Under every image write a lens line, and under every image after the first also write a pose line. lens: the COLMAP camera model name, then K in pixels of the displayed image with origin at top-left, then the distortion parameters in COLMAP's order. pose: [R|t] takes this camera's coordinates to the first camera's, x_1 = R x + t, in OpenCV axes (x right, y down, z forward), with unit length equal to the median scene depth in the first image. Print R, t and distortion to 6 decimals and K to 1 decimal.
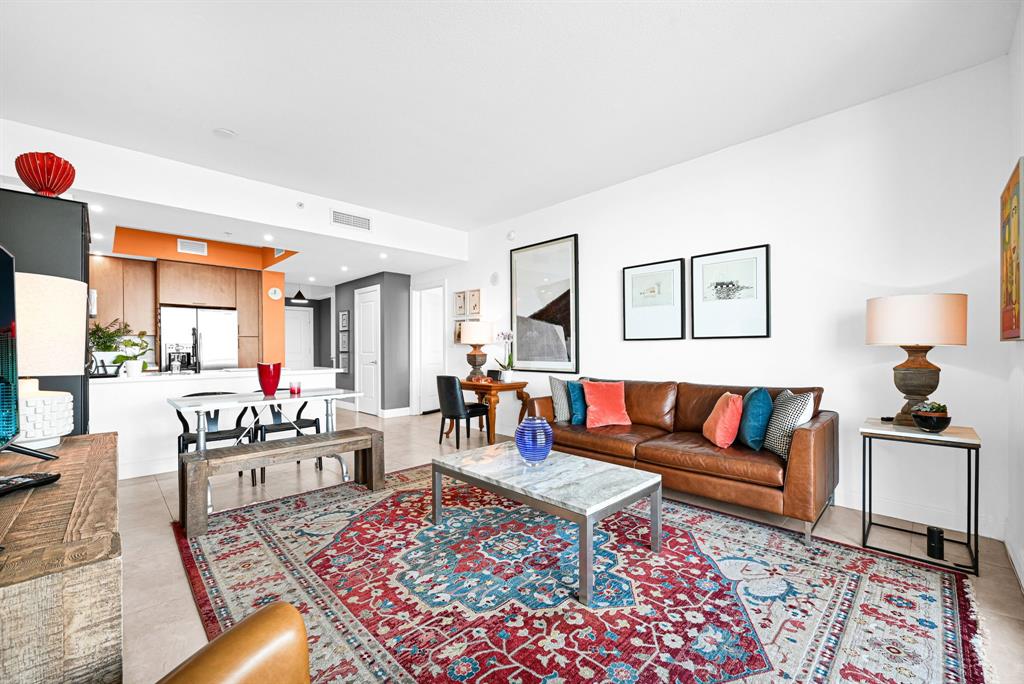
lens RADIAL K [[421.6, 0, 511.3], [0, 421.6, 345.8], [0, 0, 1]] dist [-0.000161, -0.000033]
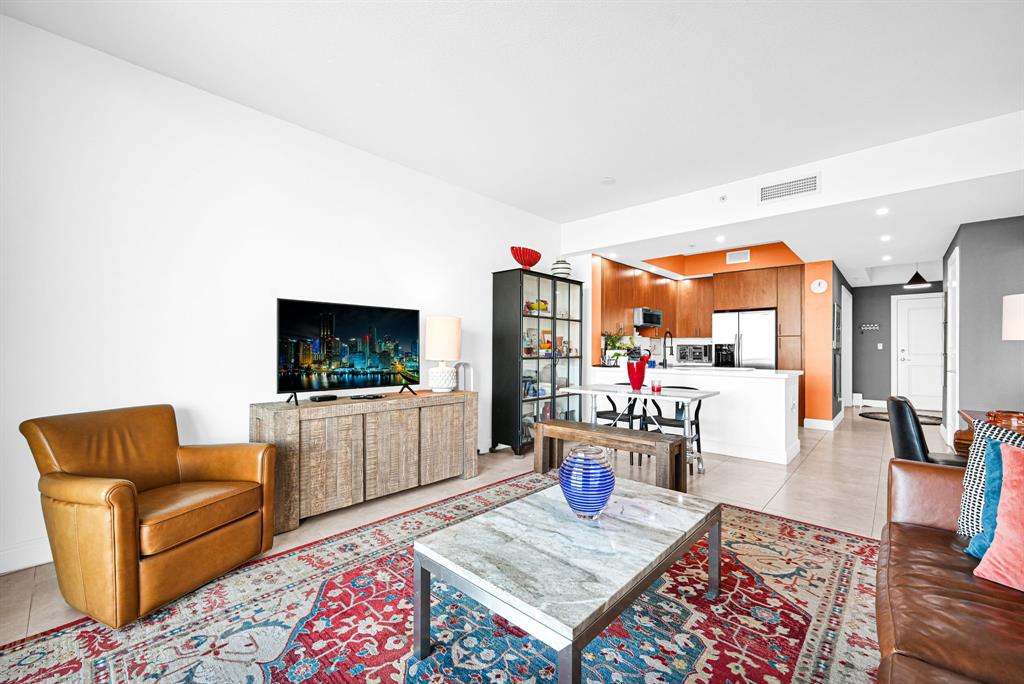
lens RADIAL K [[421.6, 0, 517.0], [0, 421.6, 345.4], [0, 0, 1]] dist [-0.000161, -0.000033]
pose [[0.036367, -0.001685, -0.999337, 0.752202], [0.002841, 0.999995, -0.001583, -0.002354], [0.999334, -0.002781, 0.036371, 0.855729]]
